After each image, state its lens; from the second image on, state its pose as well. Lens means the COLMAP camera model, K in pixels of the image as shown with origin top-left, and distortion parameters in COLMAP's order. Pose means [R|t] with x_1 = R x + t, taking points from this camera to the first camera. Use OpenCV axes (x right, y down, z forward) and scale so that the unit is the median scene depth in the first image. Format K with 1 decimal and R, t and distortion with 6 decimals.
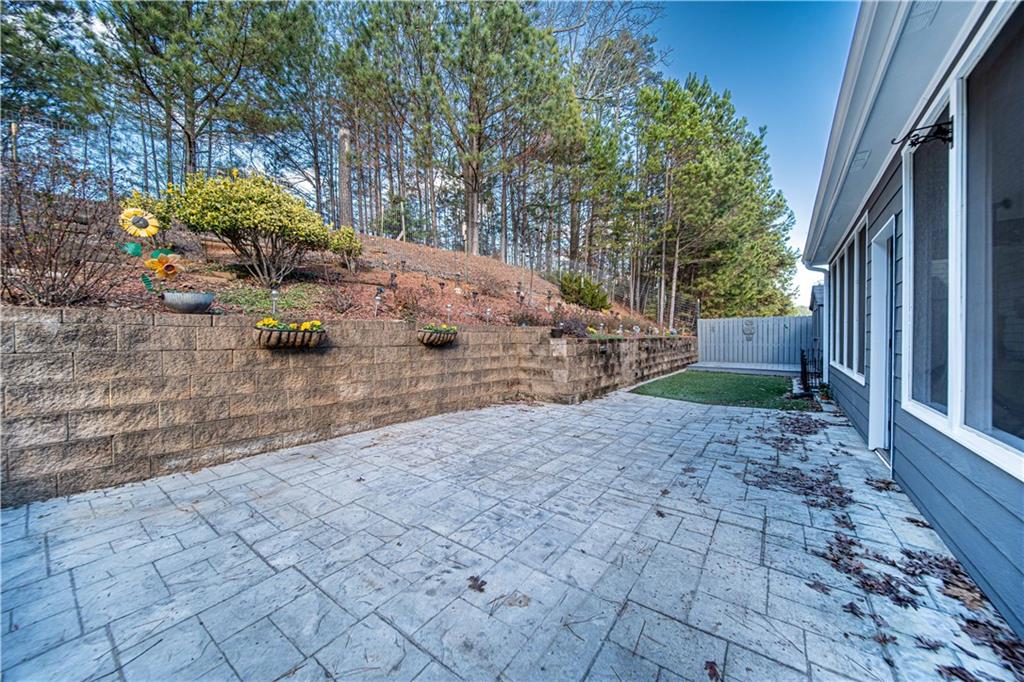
lens RADIAL K [[362.8, 0, 512.0], [0, 362.8, 341.0], [0, 0, 1]] dist [0.006324, 0.000021]
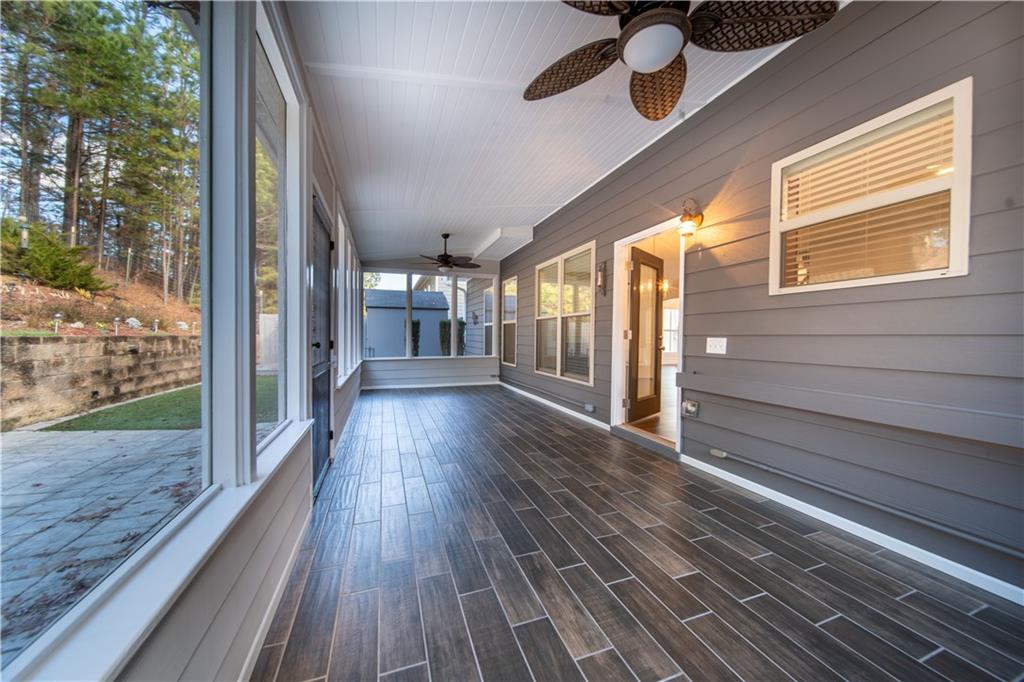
lens RADIAL K [[362.8, 0, 512.0], [0, 362.8, 341.0], [0, 0, 1]] dist [0.006324, 0.000021]
pose [[0.553299, -0.004496, 0.832970, 0.192824], [0.000054, 0.999986, 0.005362, -0.002032], [-0.832982, -0.002921, 0.553292, 0.046973]]
